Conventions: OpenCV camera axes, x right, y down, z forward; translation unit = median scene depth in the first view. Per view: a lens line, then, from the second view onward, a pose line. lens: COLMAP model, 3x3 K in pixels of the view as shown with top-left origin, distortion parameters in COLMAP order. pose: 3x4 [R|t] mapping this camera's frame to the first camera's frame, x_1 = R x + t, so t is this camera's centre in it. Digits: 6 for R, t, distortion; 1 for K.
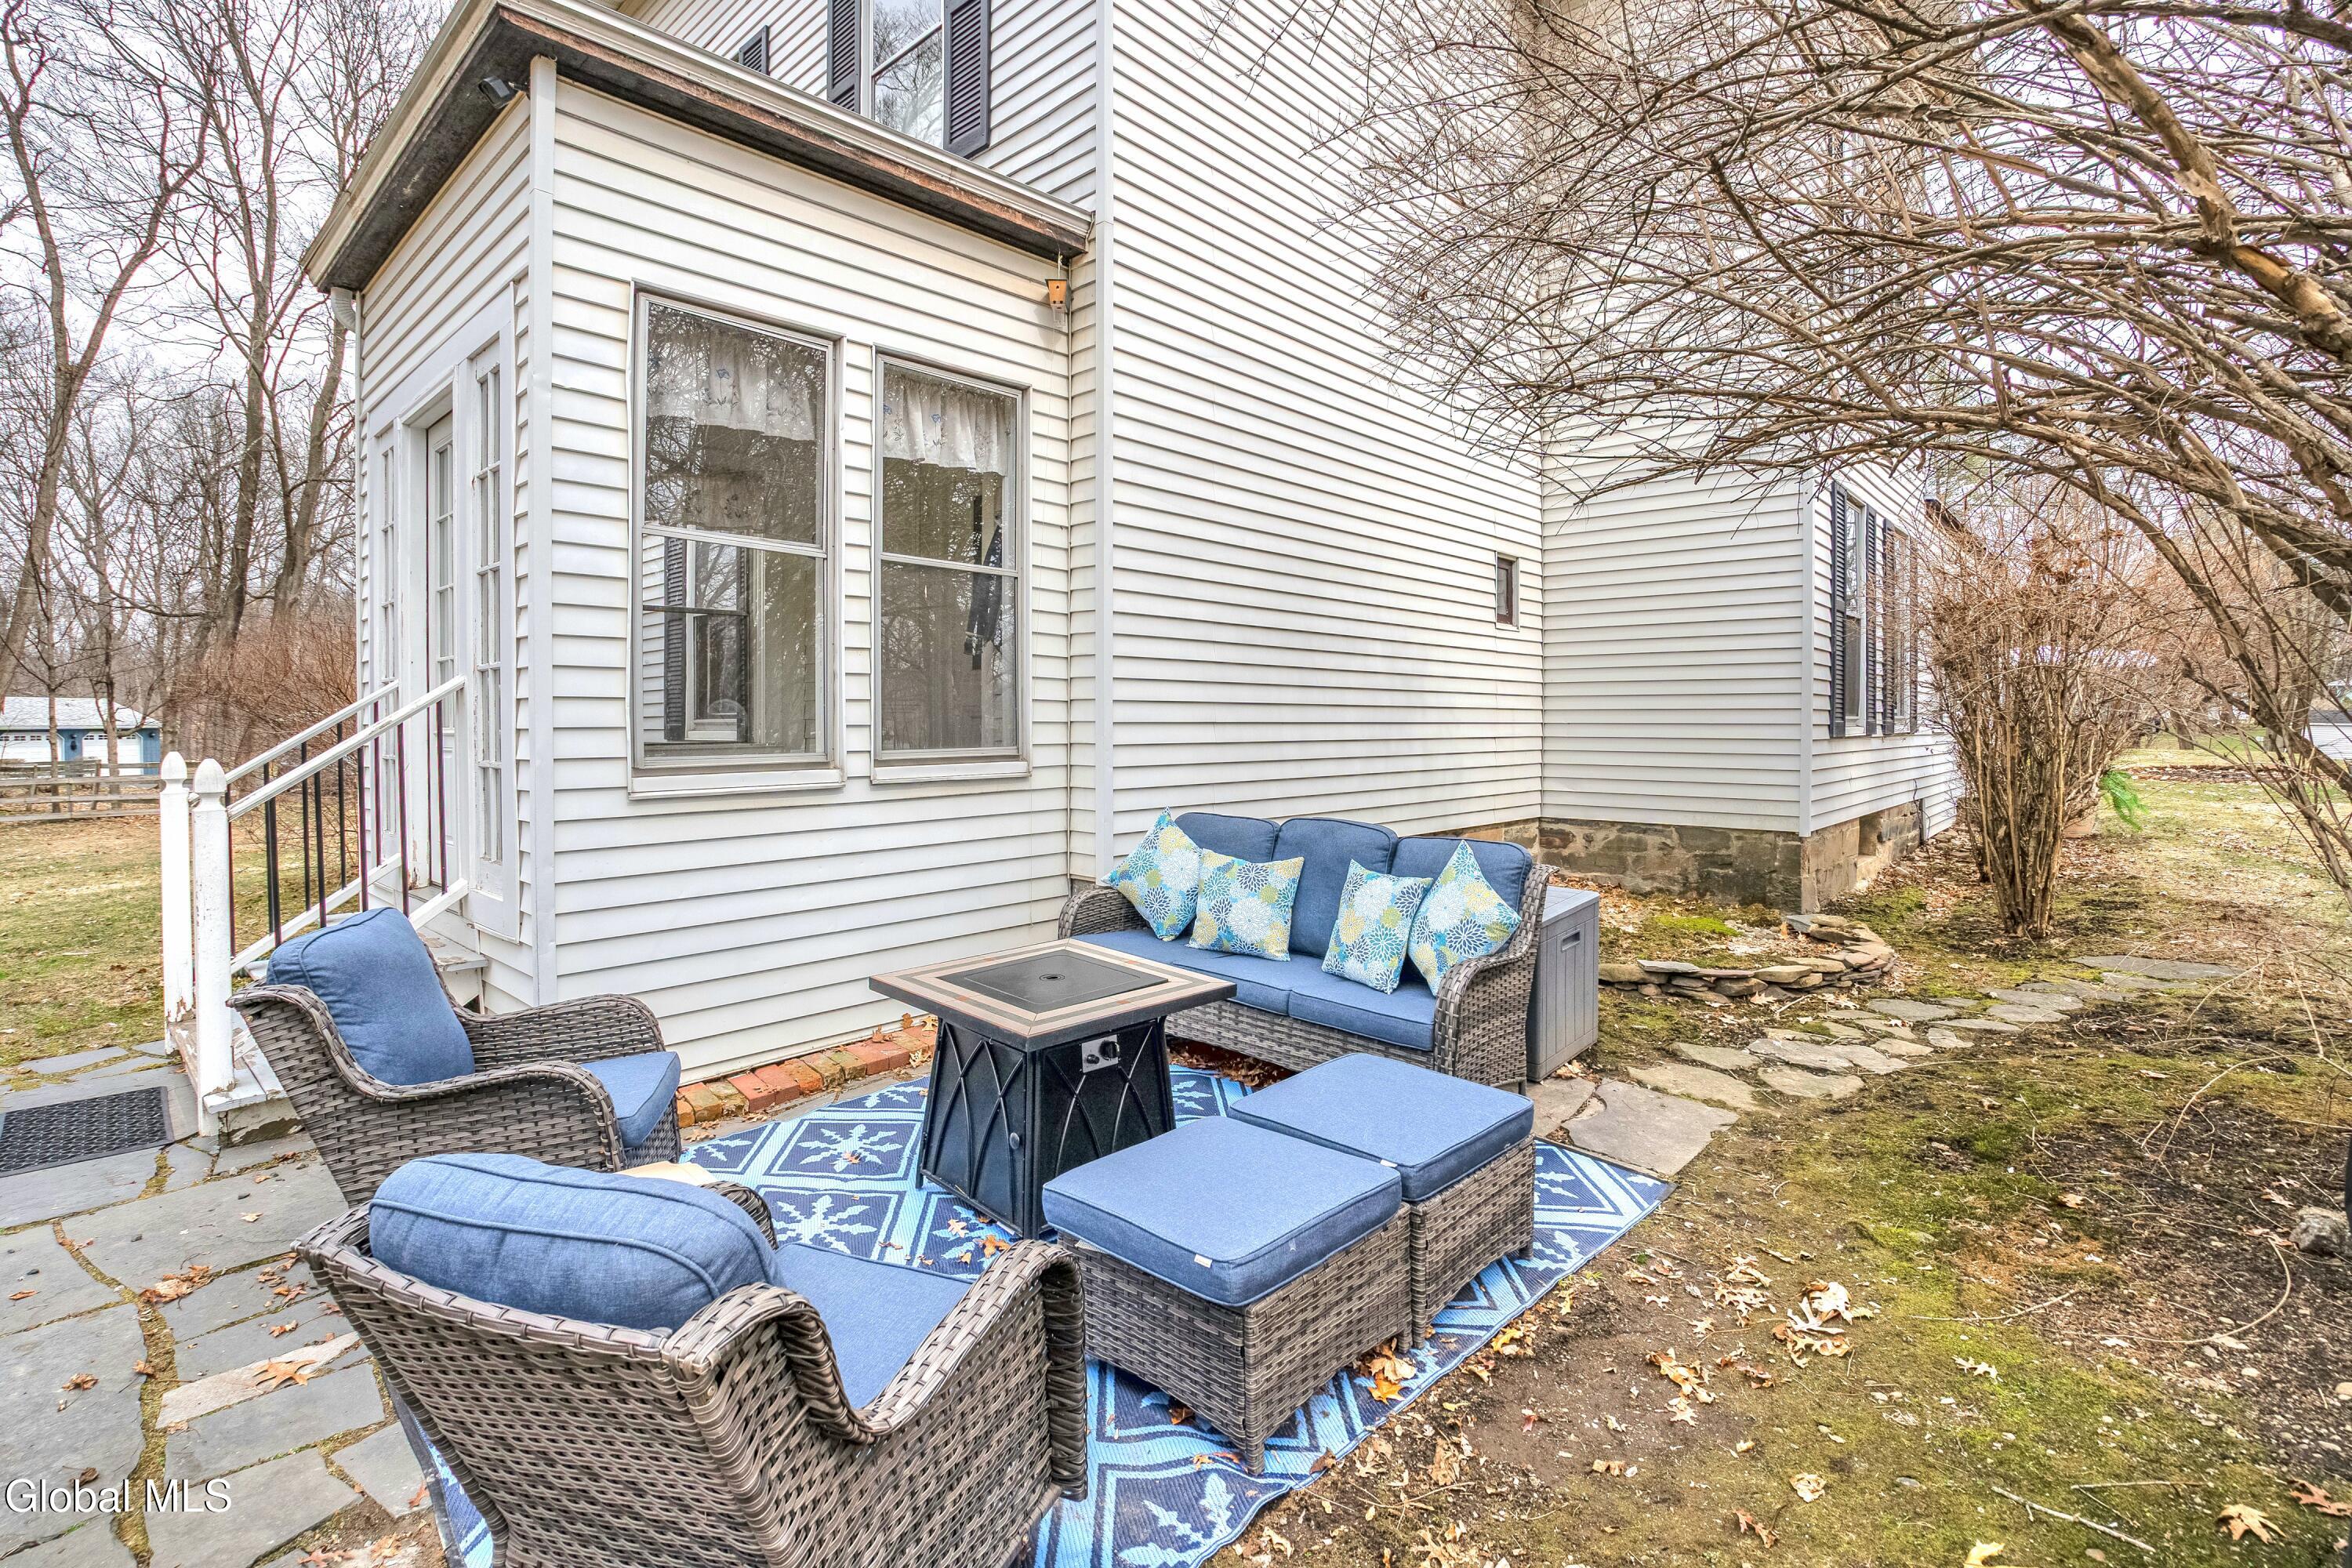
lens RADIAL K [[1105.0, 0, 1178.4], [0, 1105.0, 744.7], [0, 0, 1]] dist [0.001693, 0.000396]
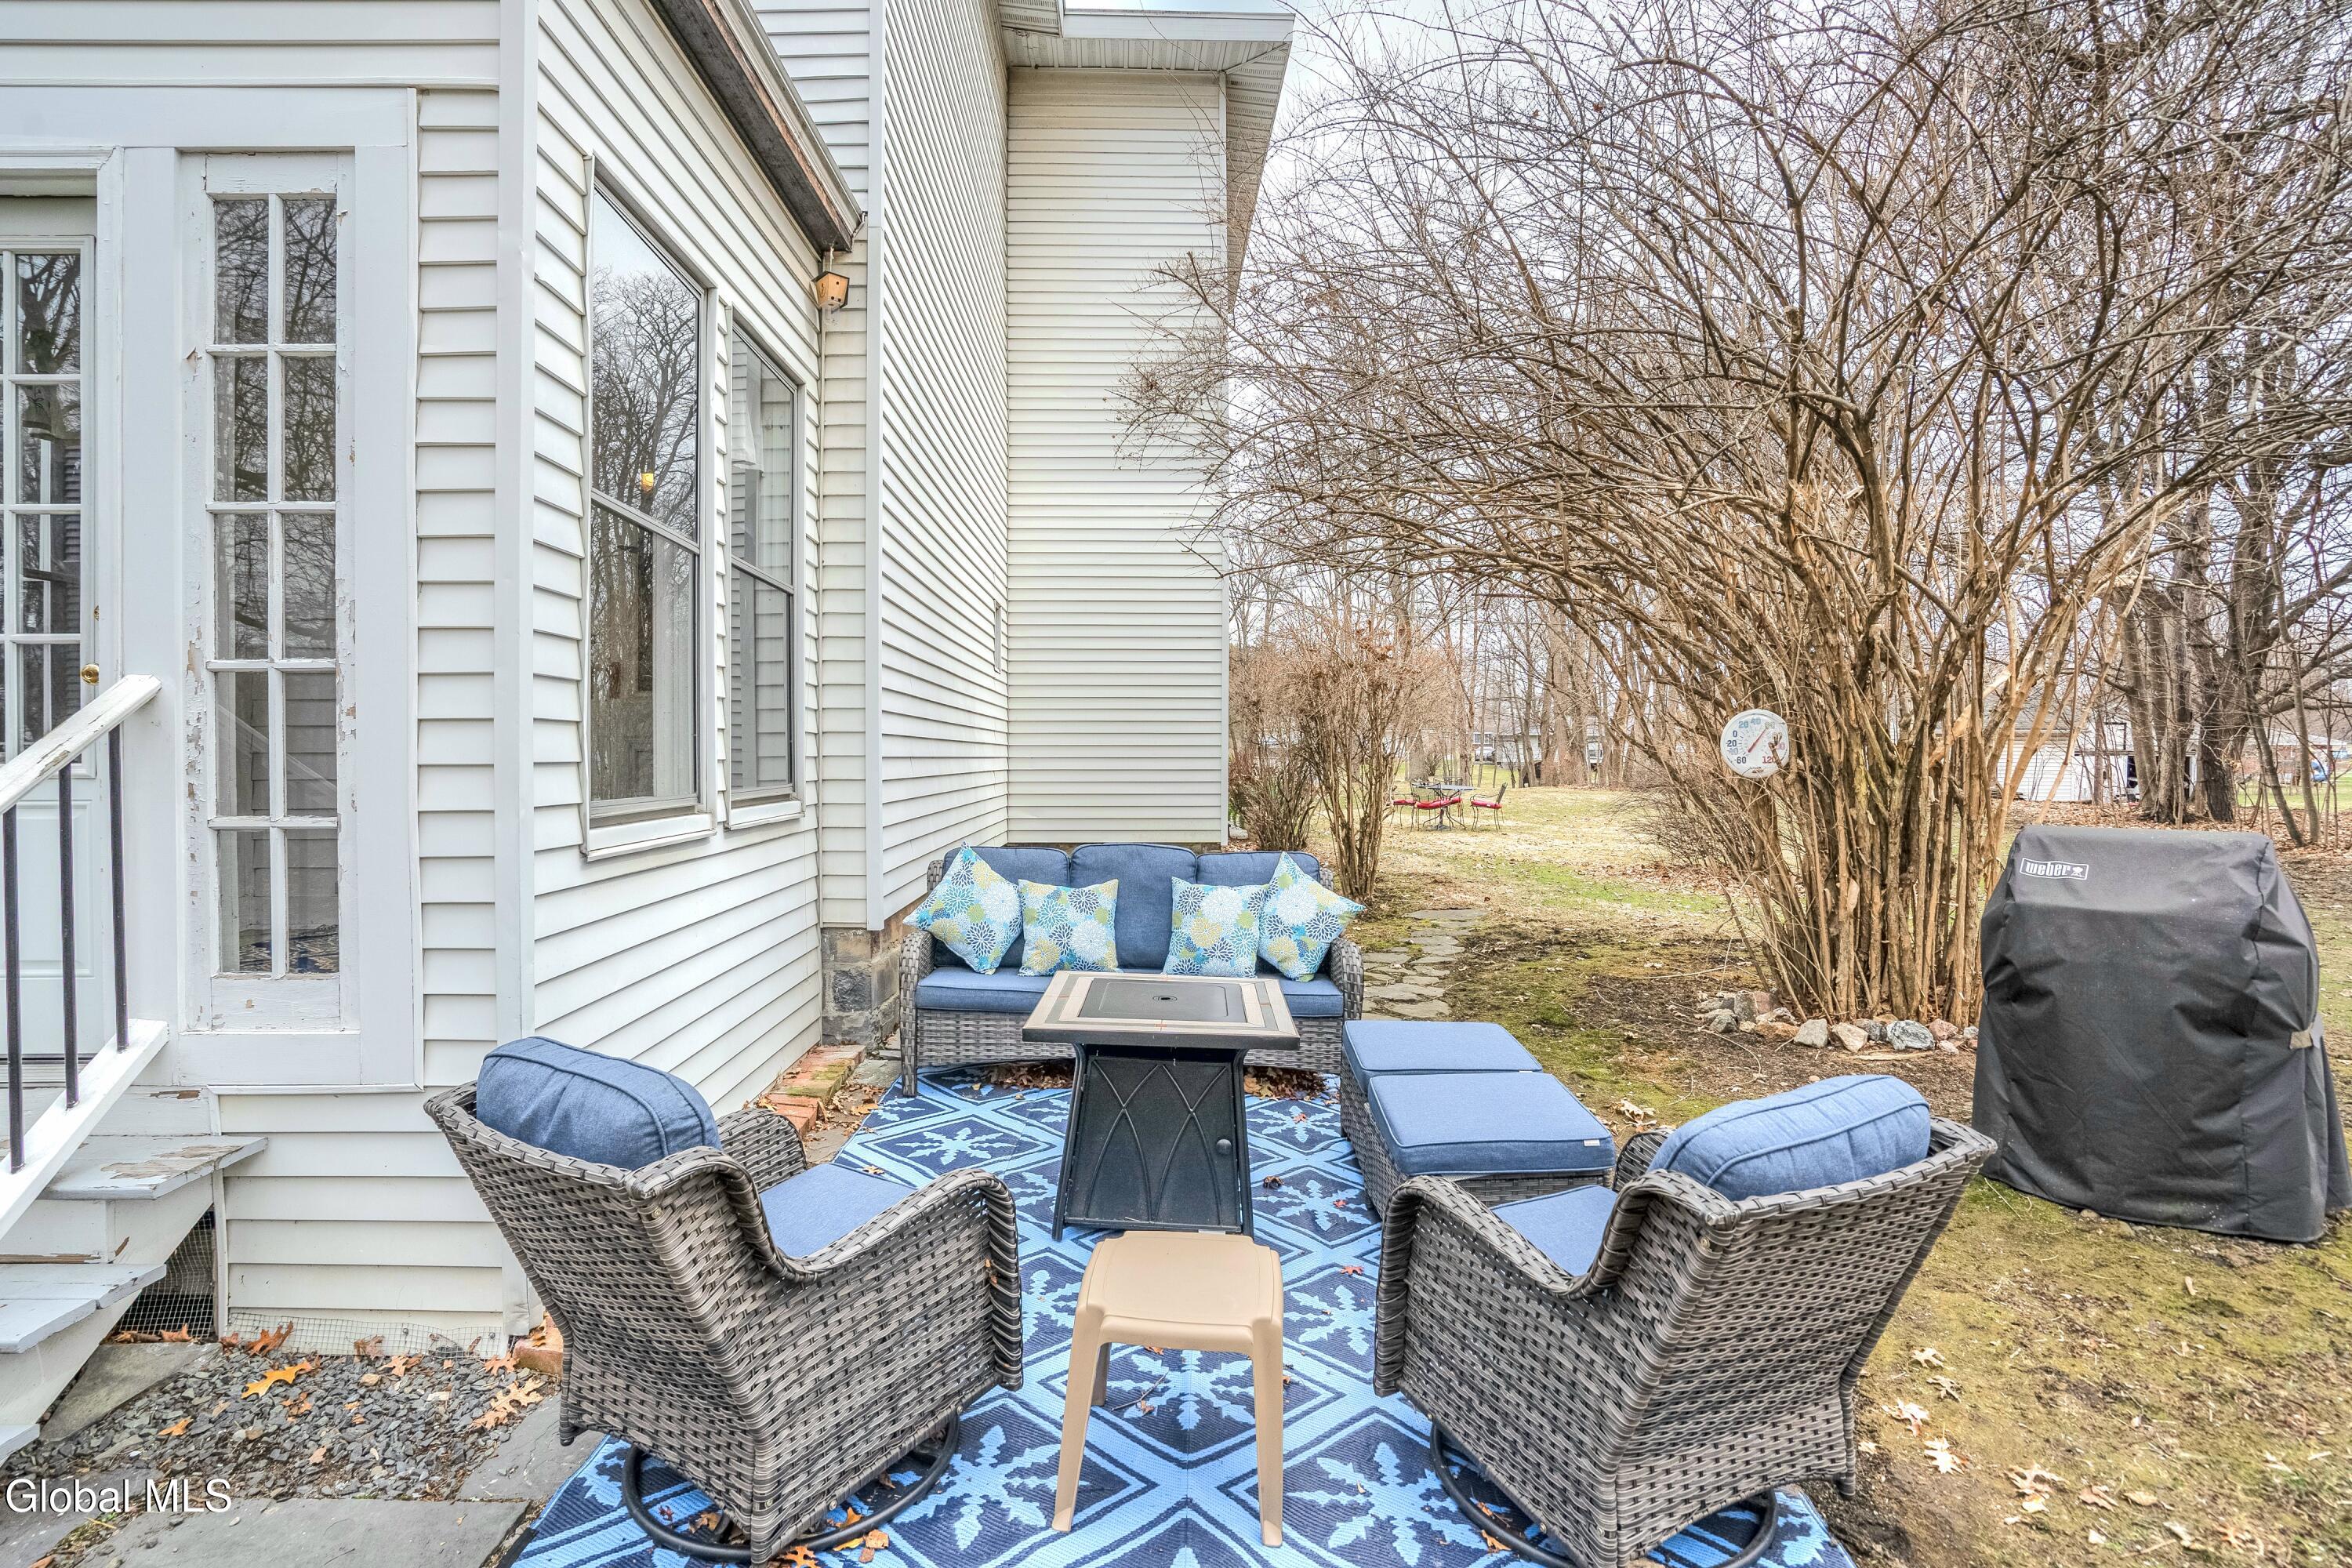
lens RADIAL K [[1117.2, 0, 1176.0], [0, 1117.2, 784.0], [0, 0, 1]] dist [-0.001358, -0.000026]
pose [[0.716588, -0.013664, 0.697363, -0.604462], [0.009784, 0.999907, 0.009539, -0.004431], [-0.697428, -0.000013, 0.716655, 0.156264]]
